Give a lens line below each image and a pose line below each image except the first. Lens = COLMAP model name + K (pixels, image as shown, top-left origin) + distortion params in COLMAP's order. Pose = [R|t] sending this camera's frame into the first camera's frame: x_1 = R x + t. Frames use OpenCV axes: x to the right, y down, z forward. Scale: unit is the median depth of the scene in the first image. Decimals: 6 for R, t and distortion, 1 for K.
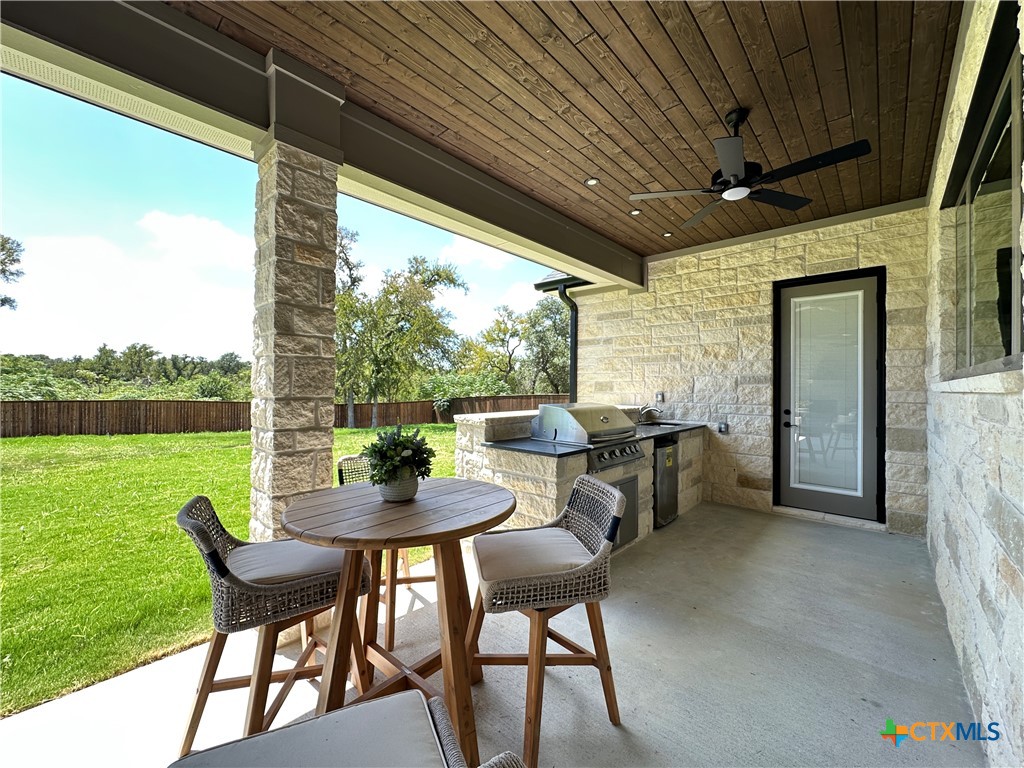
lens RADIAL K [[410.1, 0, 512.0], [0, 410.1, 384.0], [0, 0, 1]] dist [-0.006620, 0.000131]
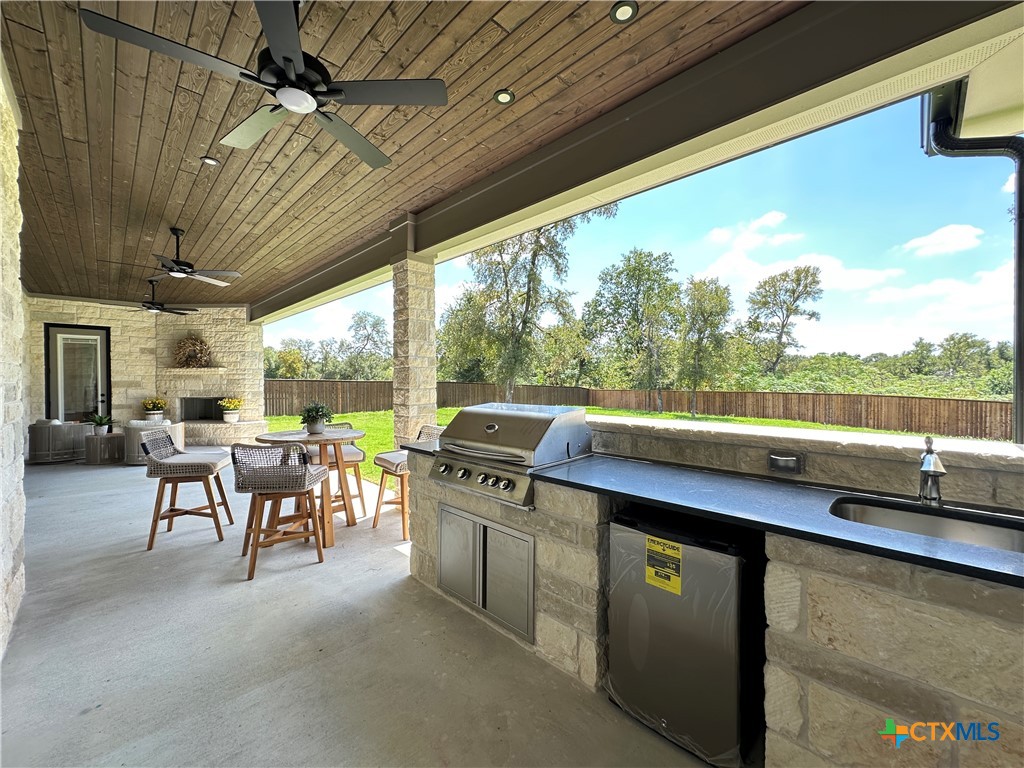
lens RADIAL K [[408.8, 0, 511.2], [0, 408.8, 384.1], [0, 0, 1]] dist [-0.003099, 0.000779]
pose [[-0.046394, 0.003948, -0.998915, 0.099026], [0.010349, 0.999940, 0.003471, 0.000804], [0.998870, -0.010177, -0.046432, 0.112878]]
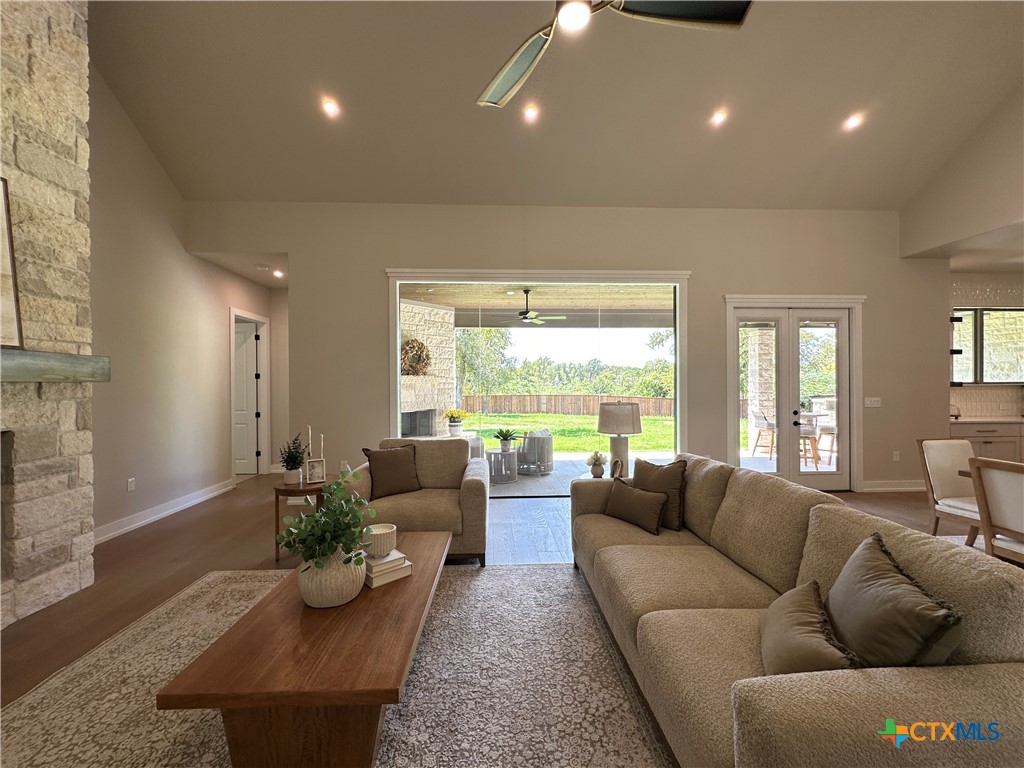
lens RADIAL K [[408.8, 0, 511.2], [0, 408.8, 384.1], [0, 0, 1]] dist [-0.003099, 0.000779]
pose [[0.709872, -0.010572, -0.704251, 0.037287], [0.014820, 0.999890, -0.000072, -0.005672], [0.704175, -0.010386, 0.709951, -0.248308]]
